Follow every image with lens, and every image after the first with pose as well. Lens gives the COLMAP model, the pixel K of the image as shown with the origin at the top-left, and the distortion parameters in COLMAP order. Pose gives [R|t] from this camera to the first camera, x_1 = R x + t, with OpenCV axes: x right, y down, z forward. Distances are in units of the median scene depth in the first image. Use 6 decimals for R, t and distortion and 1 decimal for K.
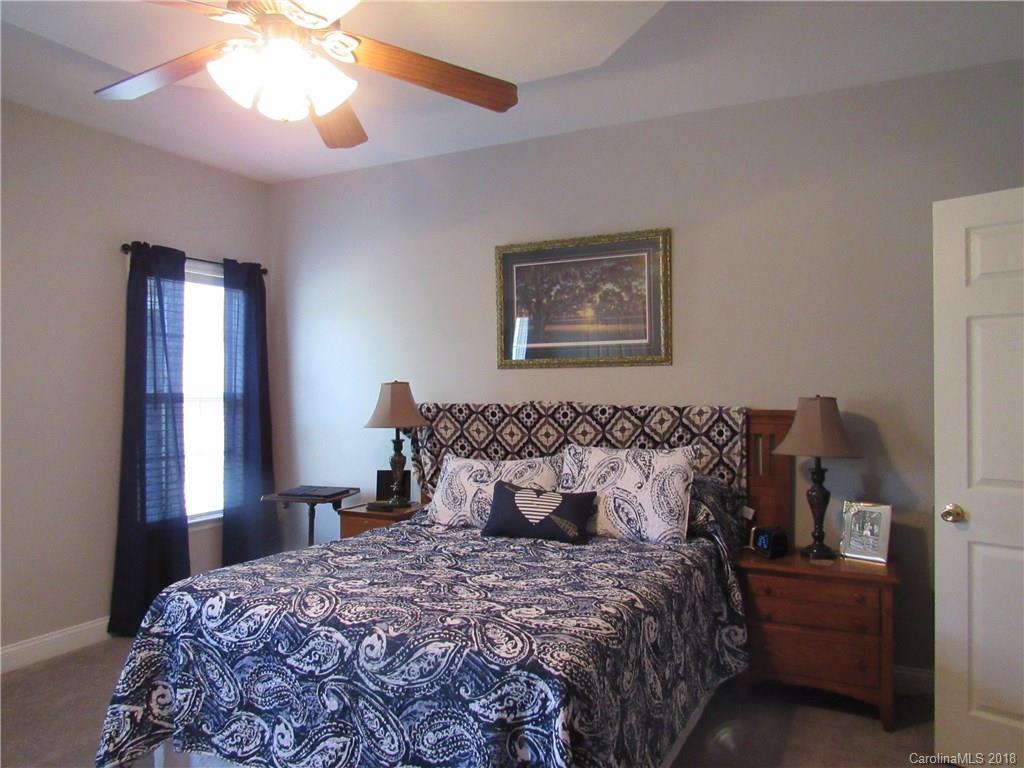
lens RADIAL K [[734.9, 0, 513.0], [0, 734.9, 380.6], [0, 0, 1]] dist [-0.025086, 0.006832]
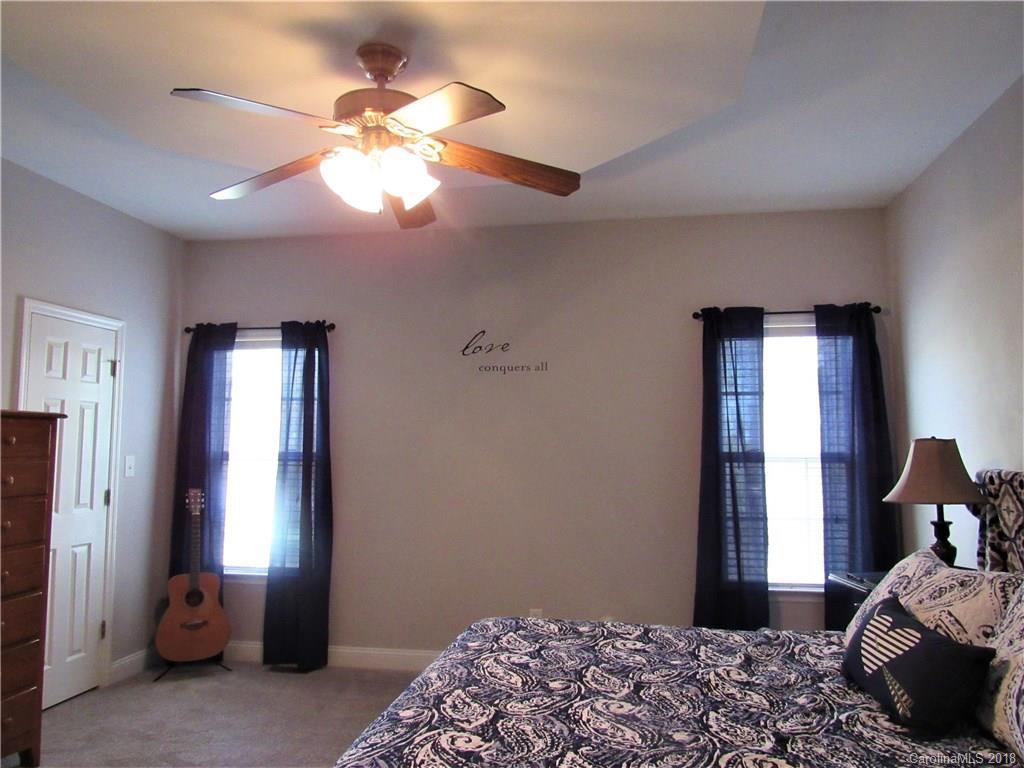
lens RADIAL K [[734.9, 0, 513.0], [0, 734.9, 380.6], [0, 0, 1]] dist [-0.025086, 0.006832]
pose [[0.316010, -0.083602, -0.945065, 0.375169], [0.003311, 0.996201, -0.087018, 0.005922], [0.948750, 0.024370, 0.315086, 0.388667]]
